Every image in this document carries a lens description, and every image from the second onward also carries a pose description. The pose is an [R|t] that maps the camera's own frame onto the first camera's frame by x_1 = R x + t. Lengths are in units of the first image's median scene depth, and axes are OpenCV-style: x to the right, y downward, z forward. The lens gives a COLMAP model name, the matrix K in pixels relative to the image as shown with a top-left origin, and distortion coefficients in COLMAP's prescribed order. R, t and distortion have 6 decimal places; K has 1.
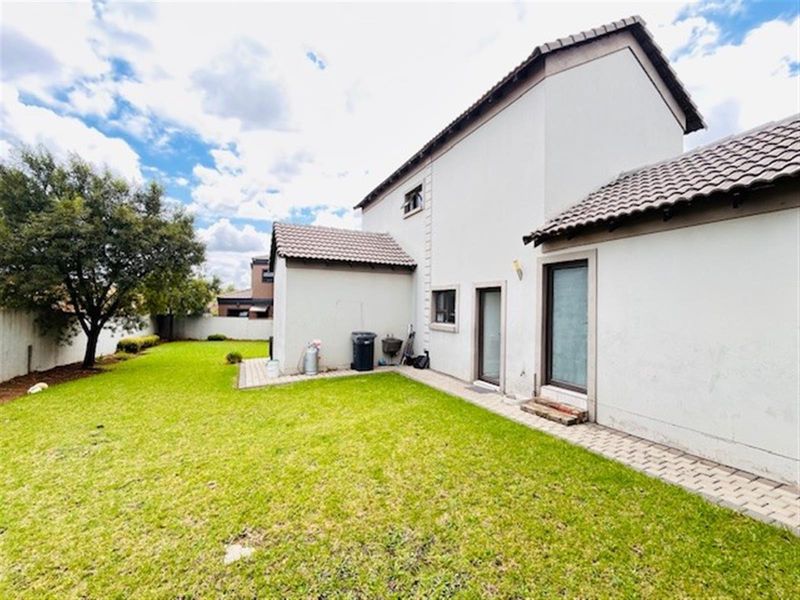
lens RADIAL K [[316.6, 0, 387.0], [0, 316.6, 295.8], [0, 0, 1]] dist [0.001810, 0.000339]
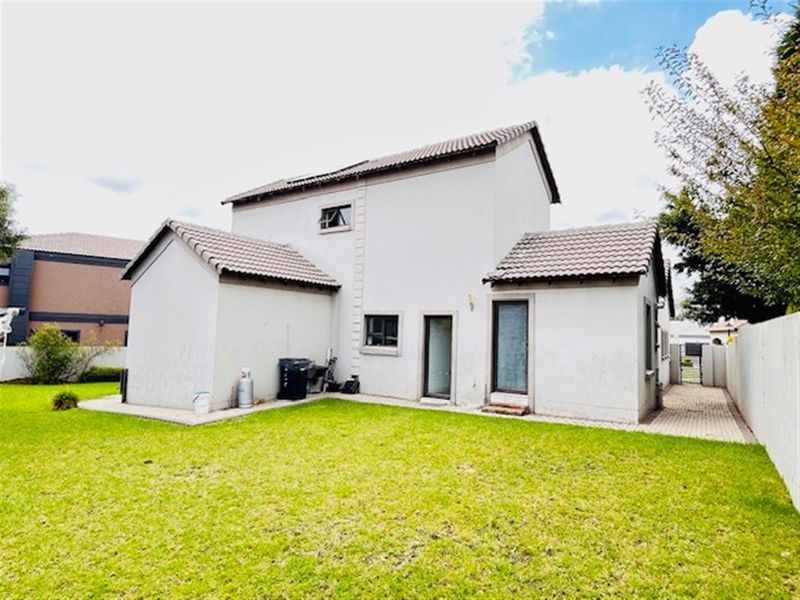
lens RADIAL K [[395.6, 0, 400.0], [0, 395.6, 300.0], [0, 0, 1]] dist [0.002992, 0.000747]
pose [[0.879657, 0.047410, 0.473240, -0.398684], [-0.029539, 0.998544, -0.045130, -0.009588], [-0.474691, 0.025720, 0.879777, -0.168248]]
